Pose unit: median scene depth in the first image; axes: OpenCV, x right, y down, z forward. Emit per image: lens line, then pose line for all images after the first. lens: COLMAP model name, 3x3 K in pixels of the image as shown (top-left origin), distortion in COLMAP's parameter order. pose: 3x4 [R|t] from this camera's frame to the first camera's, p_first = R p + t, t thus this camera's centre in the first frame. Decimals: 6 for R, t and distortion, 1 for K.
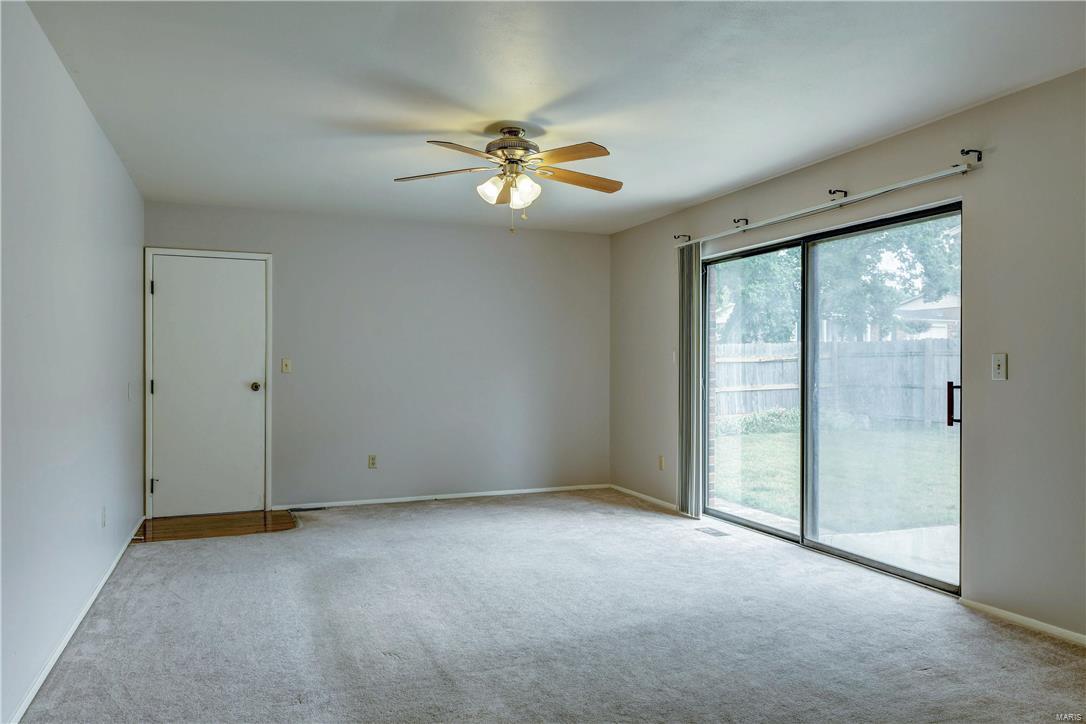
lens RADIAL K [[752.5, 0, 544.5], [0, 752.5, 365.6], [0, 0, 1]] dist [0.006693, -0.003288]
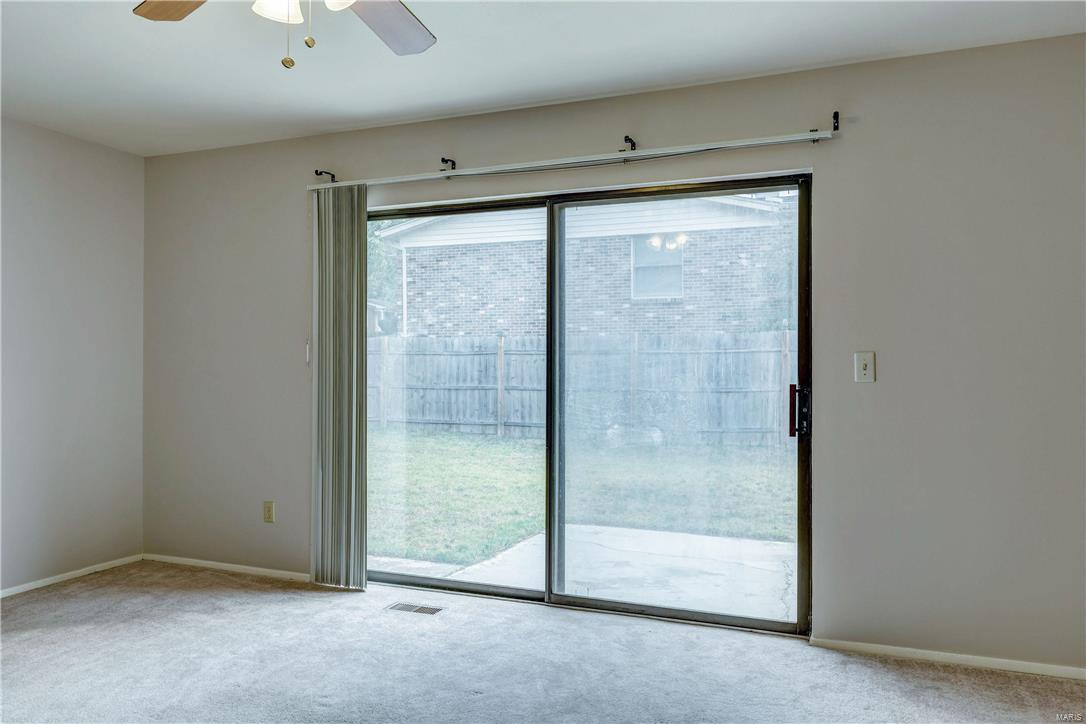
lens RADIAL K [[752.5, 0, 544.5], [0, 752.5, 365.6], [0, 0, 1]] dist [0.006693, -0.003288]
pose [[0.685202, 0.007136, 0.728318, -0.212454], [-0.003783, 0.999973, -0.006238, 0.005012], [-0.728343, 0.001519, 0.685211, 0.486170]]
